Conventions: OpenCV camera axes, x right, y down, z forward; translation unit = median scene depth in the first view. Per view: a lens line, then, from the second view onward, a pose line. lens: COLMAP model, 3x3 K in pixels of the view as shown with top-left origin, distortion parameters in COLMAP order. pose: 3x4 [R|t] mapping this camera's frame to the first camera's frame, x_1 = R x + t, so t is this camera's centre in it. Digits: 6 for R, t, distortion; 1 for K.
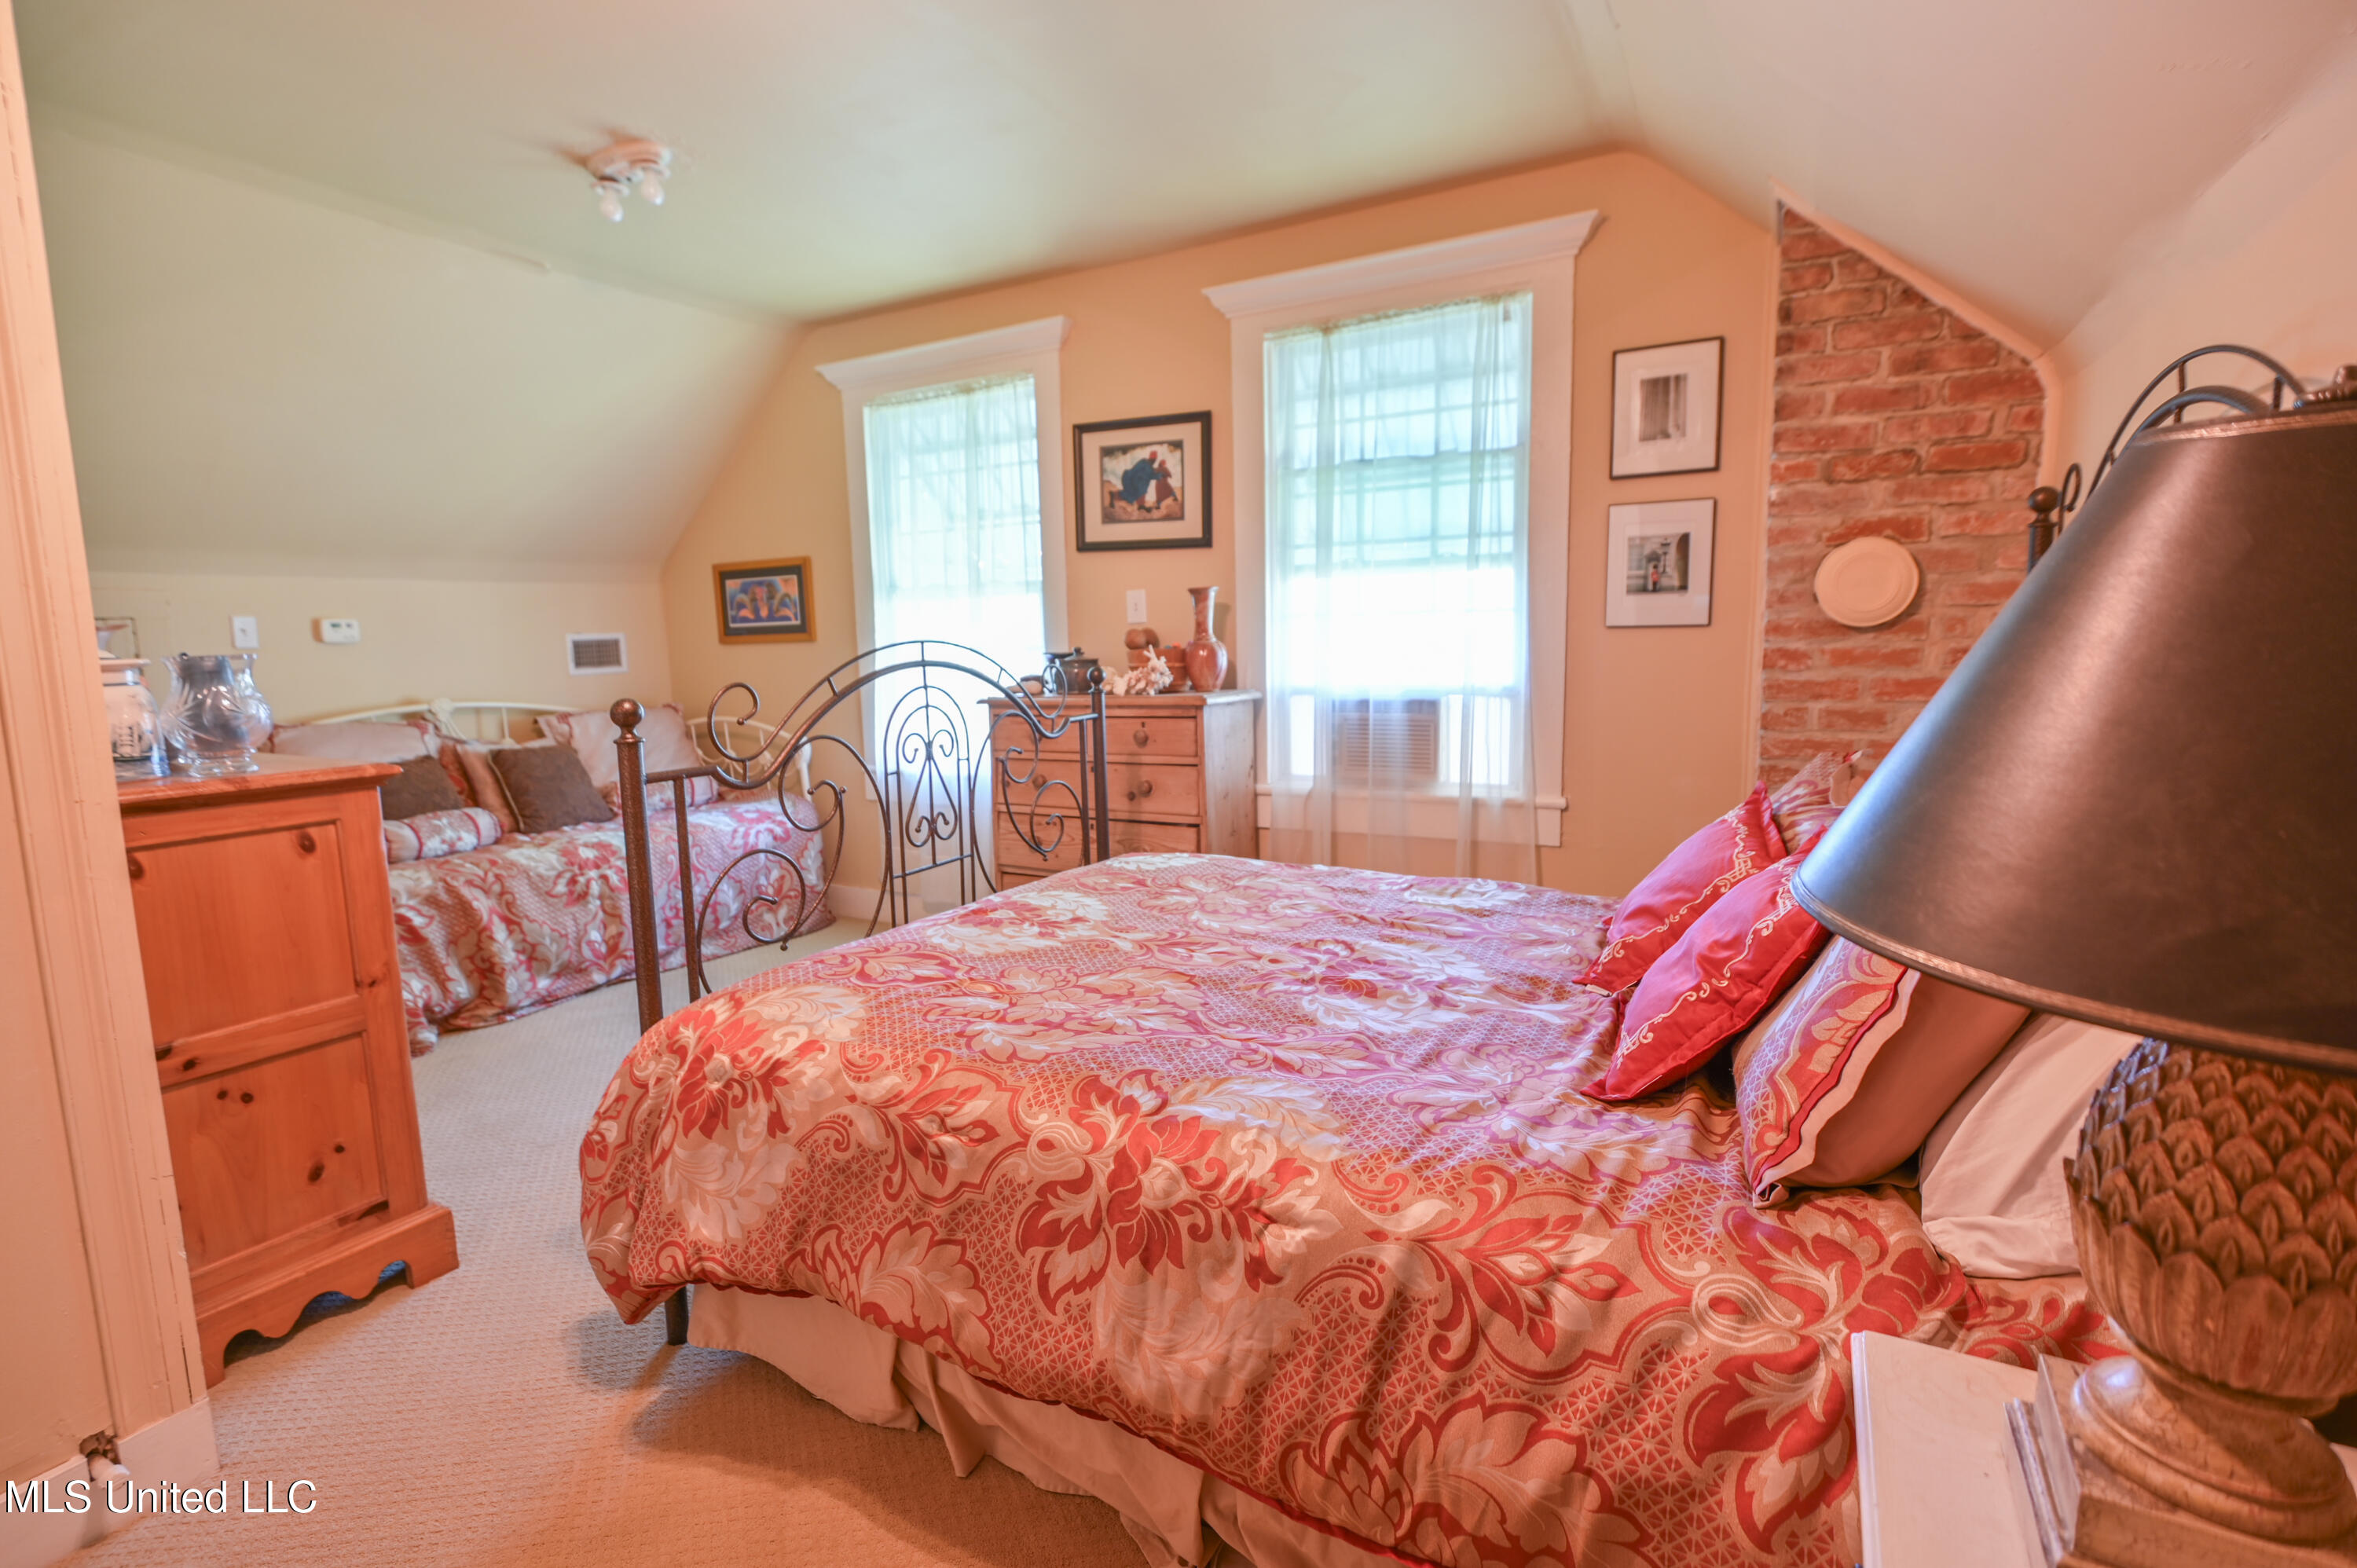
lens RADIAL K [[1065.0, 0, 1164.9], [0, 1065.0, 777.3], [0, 0, 1]] dist [-0.008776, -0.003089]
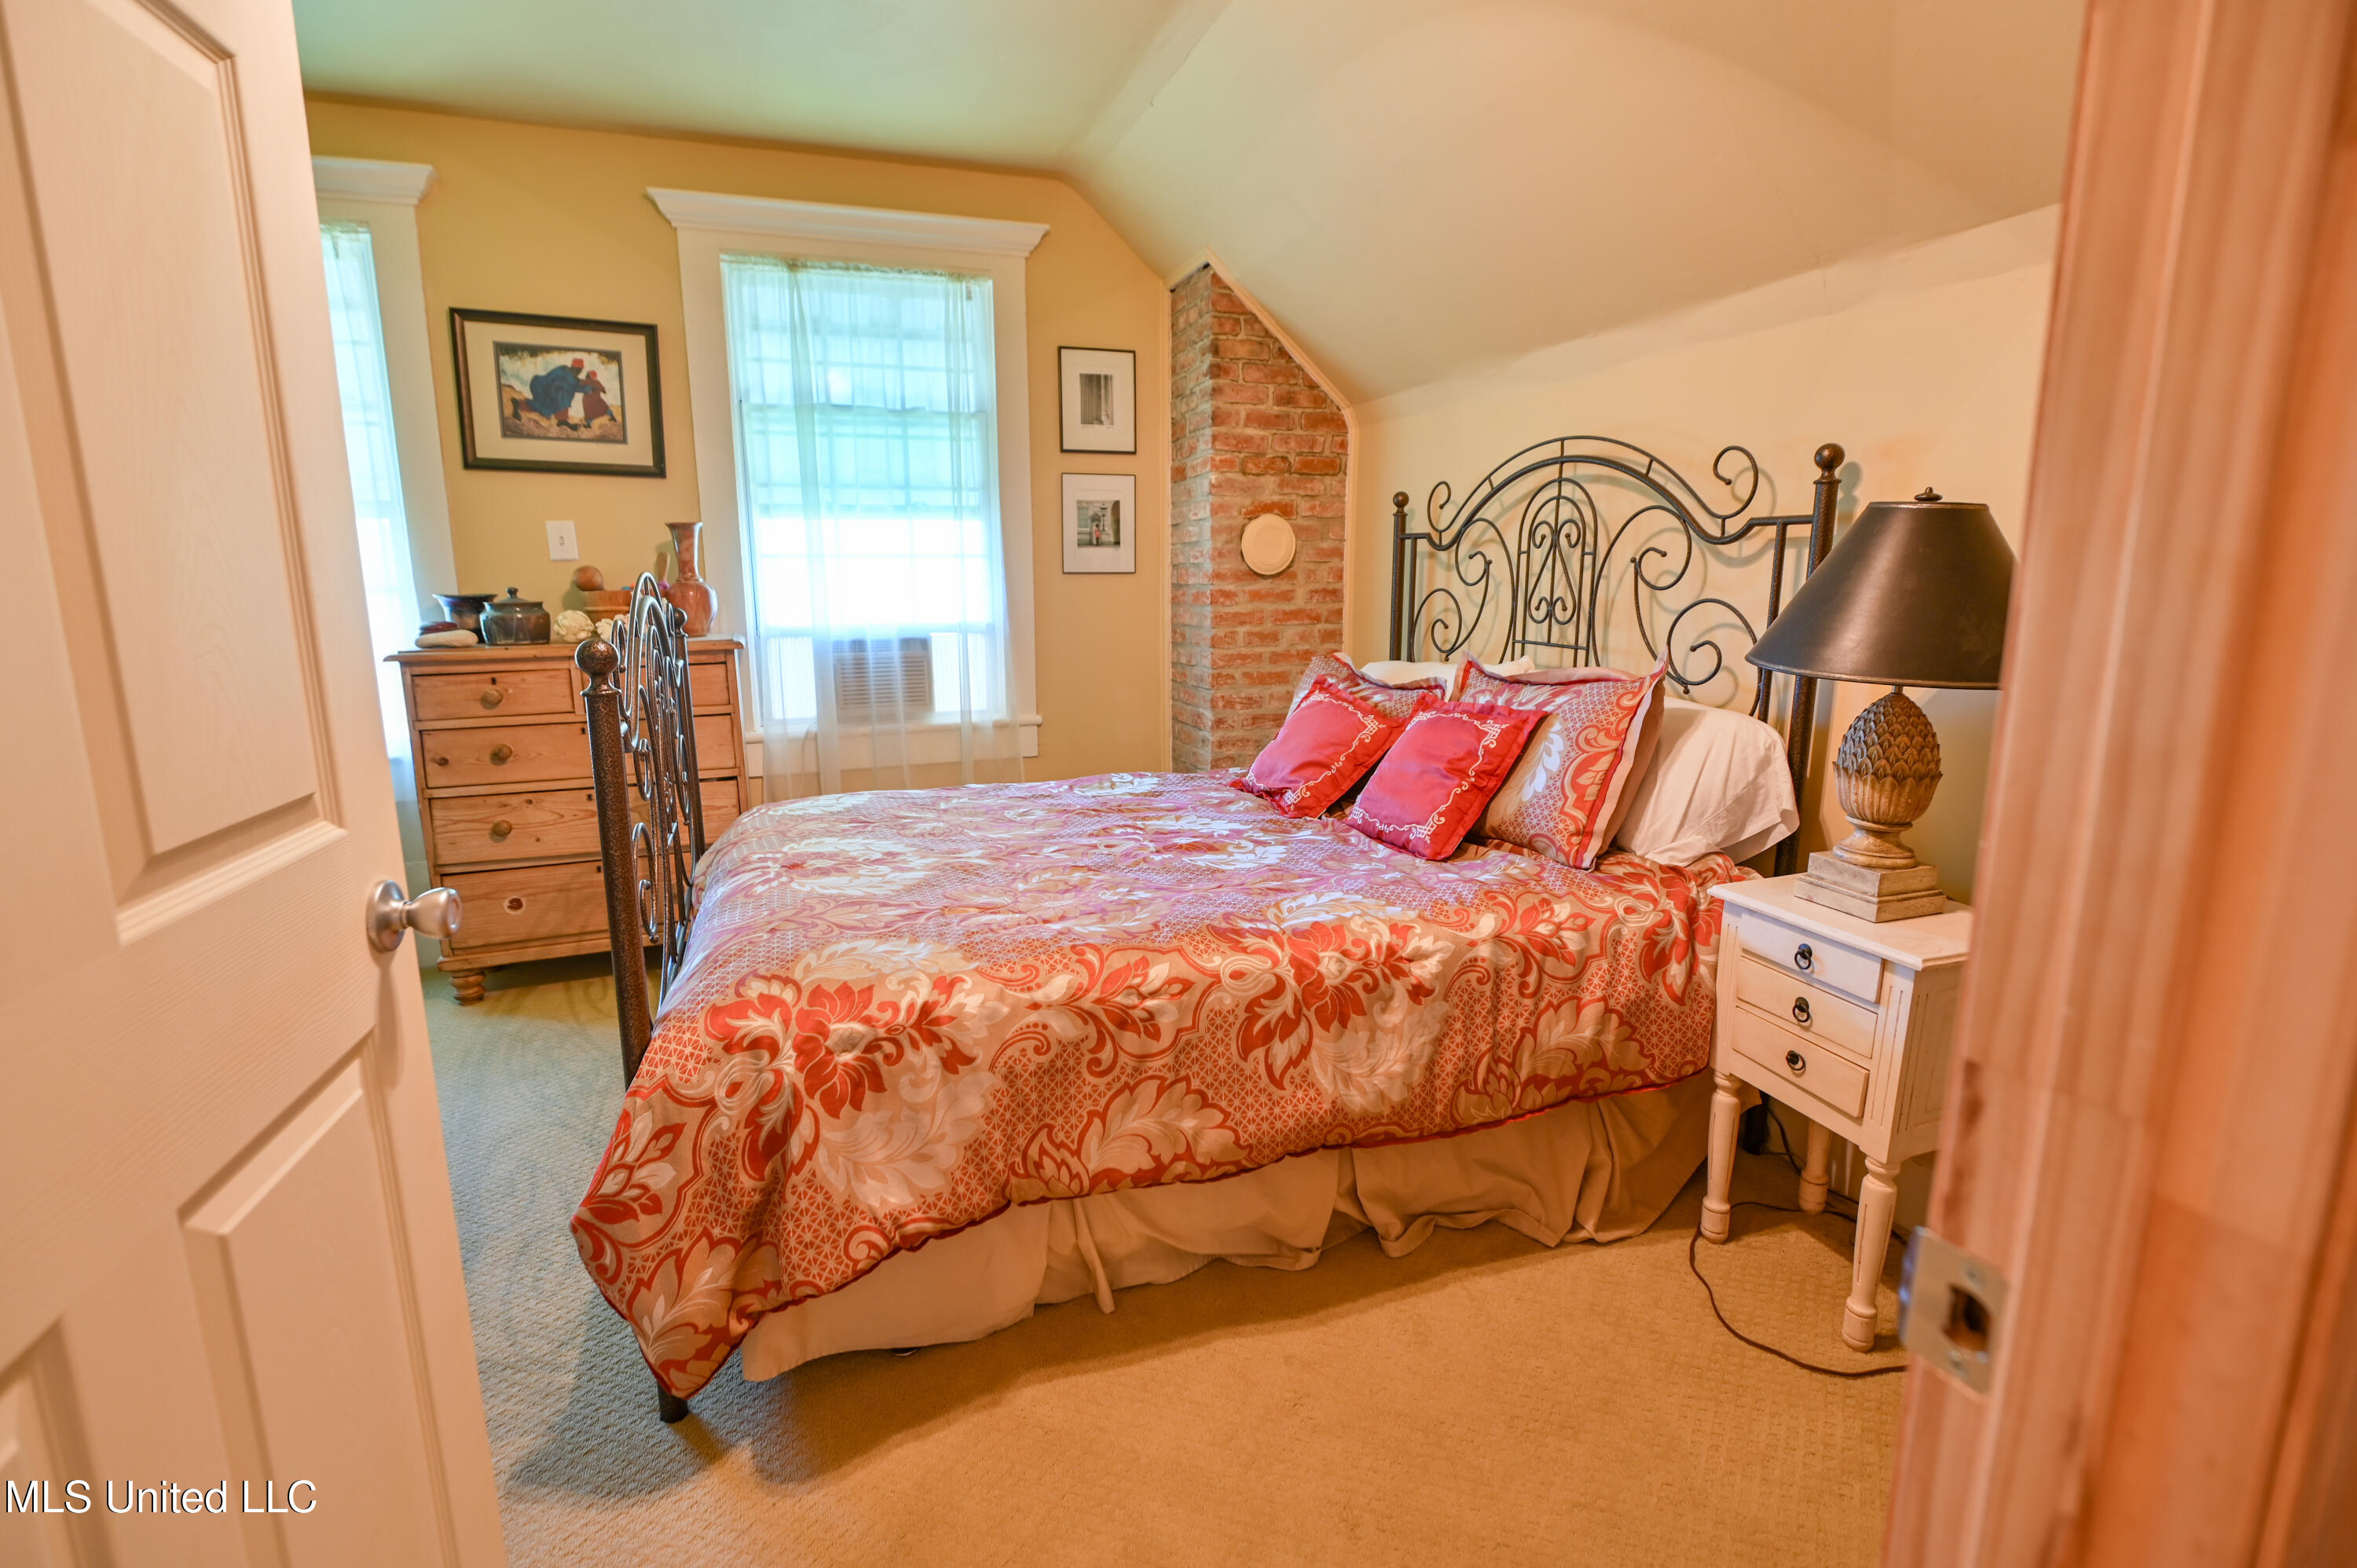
lens RADIAL K [[1065.0, 0, 1168.3], [0, 1065.0, 777.5], [0, 0, 1]] dist [-0.008776, -0.003089]
pose [[0.660381, -0.123836, 0.740650, -0.588343], [0.090314, 0.992247, 0.085377, -0.000855], [-0.745480, 0.010510, 0.666445, 0.119586]]
